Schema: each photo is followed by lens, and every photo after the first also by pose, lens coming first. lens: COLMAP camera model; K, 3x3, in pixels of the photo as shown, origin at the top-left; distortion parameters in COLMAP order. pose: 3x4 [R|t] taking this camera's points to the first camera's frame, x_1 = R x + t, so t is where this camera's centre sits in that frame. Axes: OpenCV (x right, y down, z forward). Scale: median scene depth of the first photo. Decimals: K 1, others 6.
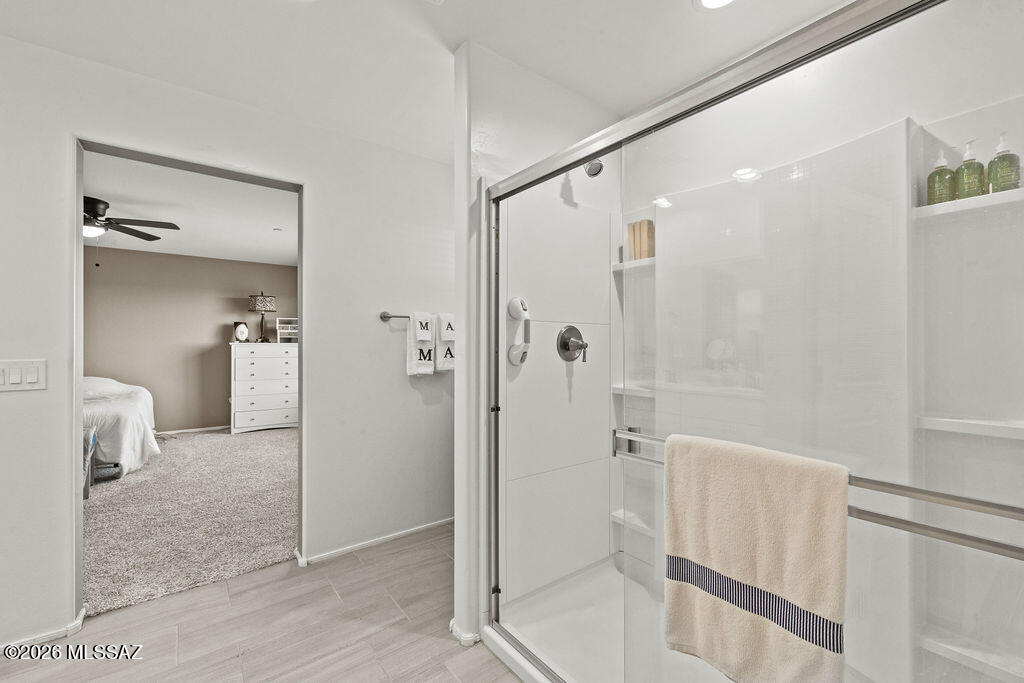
lens RADIAL K [[433.0, 0, 508.0], [0, 433.0, 347.8], [0, 0, 1]] dist [-0.000153, 0.000096]
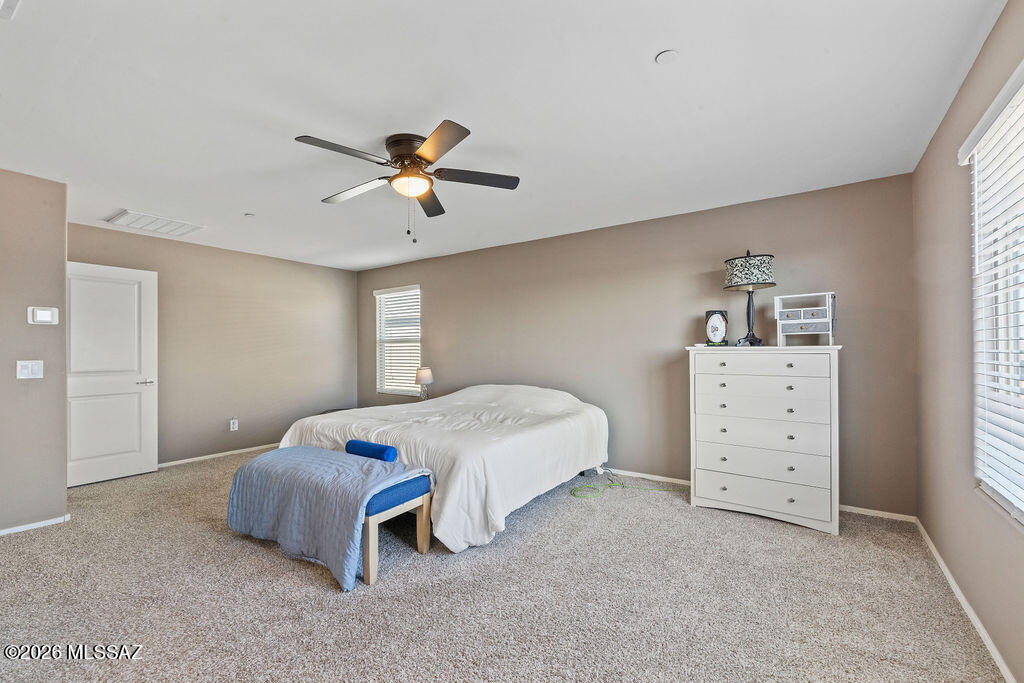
lens RADIAL K [[433.0, 0, 508.0], [0, 433.0, 347.8], [0, 0, 1]] dist [-0.000153, 0.000096]
pose [[0.300267, -0.006722, -0.953831, -0.151034], [0.001174, 0.999977, -0.006678, -0.006365], [0.953854, 0.000886, 0.300268, 0.565634]]
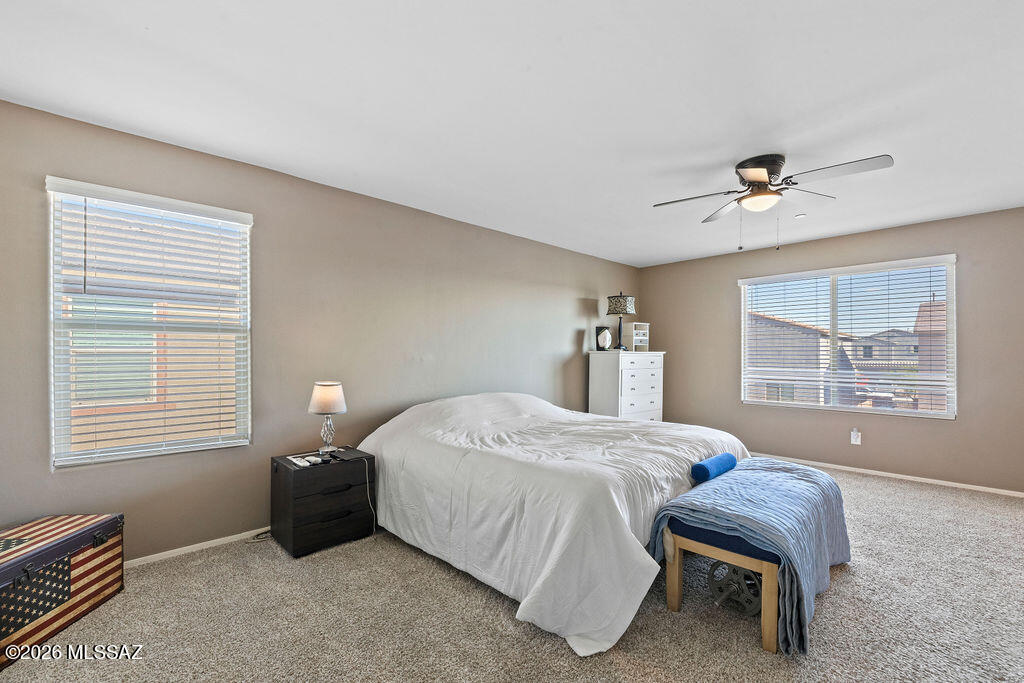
lens RADIAL K [[433.0, 0, 508.0], [0, 433.0, 347.8], [0, 0, 1]] dist [-0.000153, 0.000096]
pose [[0.993623, 0.005702, 0.112607, -0.906782], [-0.004089, 0.999886, -0.014552, -0.005259], [-0.112677, 0.013999, 0.993533, 0.169125]]
